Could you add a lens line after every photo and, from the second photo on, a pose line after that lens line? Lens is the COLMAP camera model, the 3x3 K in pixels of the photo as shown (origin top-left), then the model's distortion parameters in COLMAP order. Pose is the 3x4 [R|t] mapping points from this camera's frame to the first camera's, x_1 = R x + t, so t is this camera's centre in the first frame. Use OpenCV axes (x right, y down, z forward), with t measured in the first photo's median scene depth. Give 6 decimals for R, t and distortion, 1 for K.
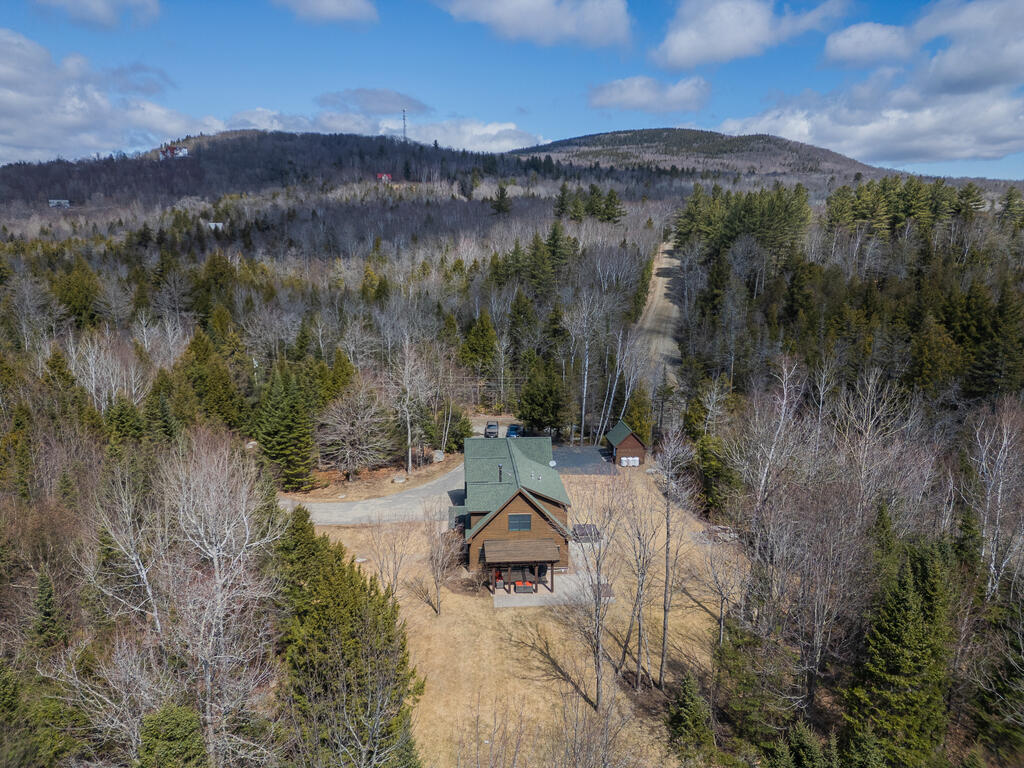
lens RADIAL K [[711.3, 0, 513.2], [0, 711.3, 373.5], [0, 0, 1]] dist [0.054909, -0.041295]
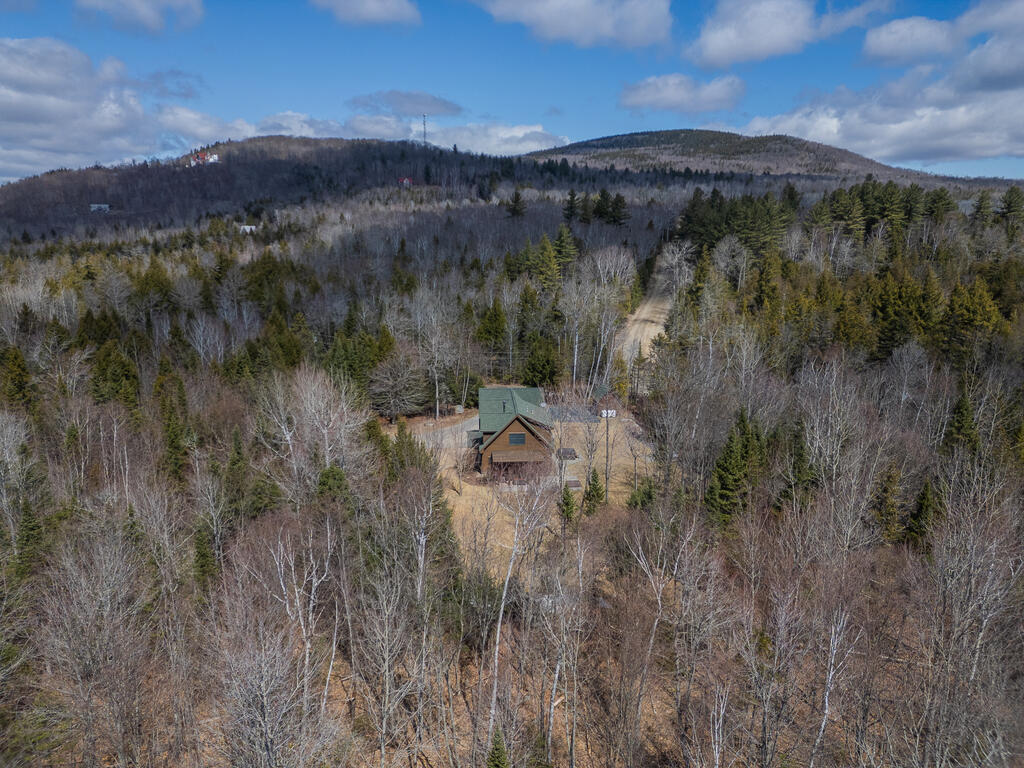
lens RADIAL K [[711.3, 0, 505.2], [0, 711.3, 390.7], [0, 0, 1]] dist [0.054909, -0.041295]
pose [[0.999324, 0.004953, -0.036418, 0.009483], [-0.004201, 0.999777, 0.020714, 0.021795], [0.036512, -0.020547, 0.999122, -0.108594]]
